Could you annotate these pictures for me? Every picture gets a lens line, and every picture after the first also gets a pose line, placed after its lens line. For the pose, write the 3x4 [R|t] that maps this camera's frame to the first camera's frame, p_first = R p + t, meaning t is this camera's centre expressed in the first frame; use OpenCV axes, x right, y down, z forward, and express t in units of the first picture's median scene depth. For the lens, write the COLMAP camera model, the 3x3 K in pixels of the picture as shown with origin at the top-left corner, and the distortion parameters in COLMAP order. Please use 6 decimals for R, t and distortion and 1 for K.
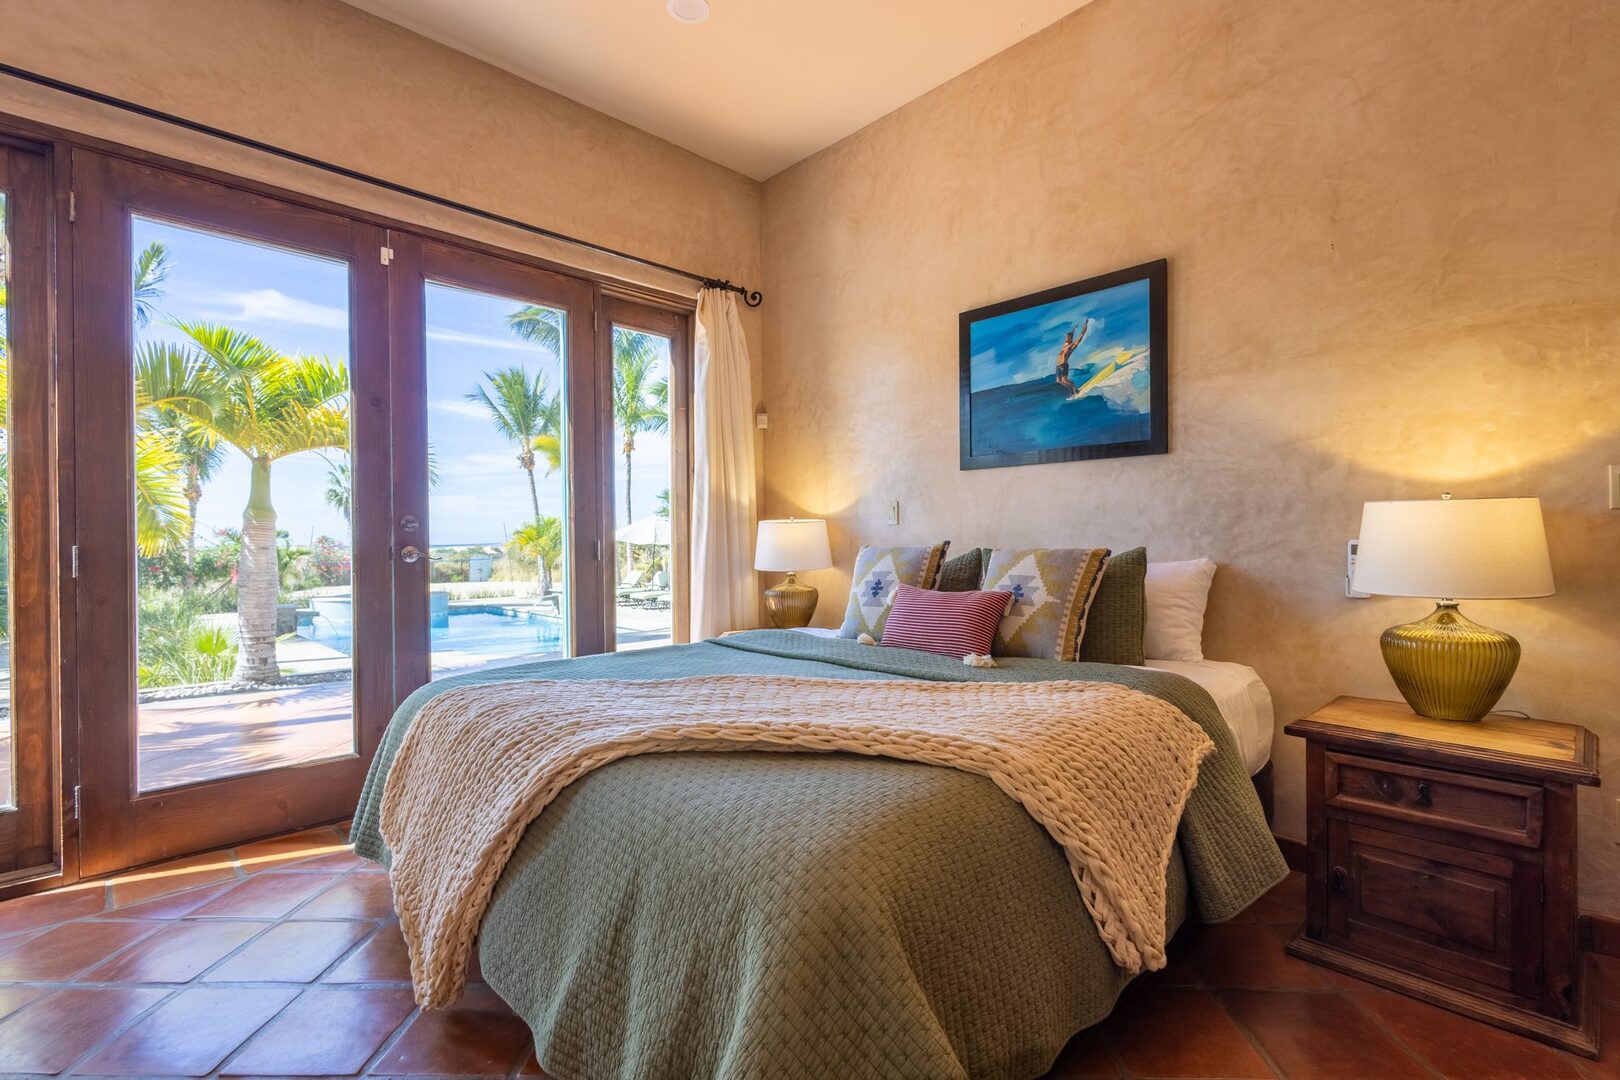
lens RADIAL K [[739.1, 0, 810.8], [0, 739.1, 543.7], [0, 0, 1]] dist [-0.002437, -0.000302]
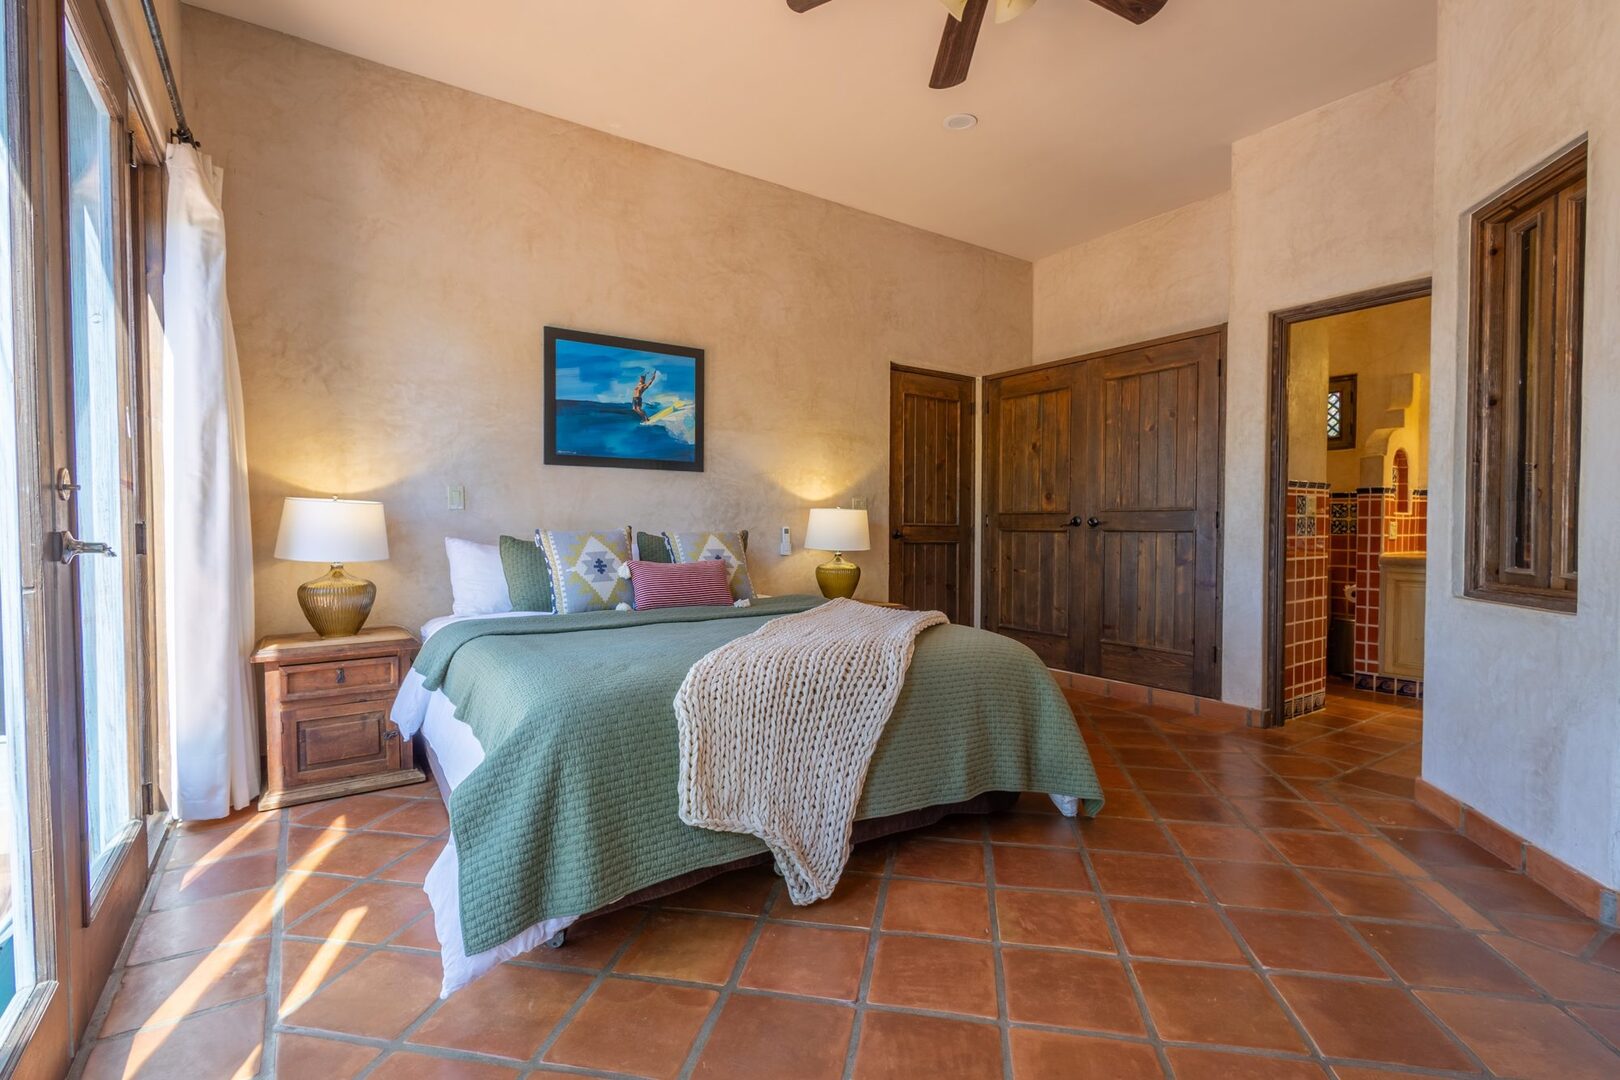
lens RADIAL K [[739.1, 0, 807.6], [0, 739.1, 542.7], [0, 0, 1]] dist [-0.002437, -0.000302]
pose [[0.163484, -0.015752, 0.986420, -0.989080], [0.005410, 0.999872, 0.015071, 0.007609], [-0.986531, 0.002872, 0.163548, 0.480195]]
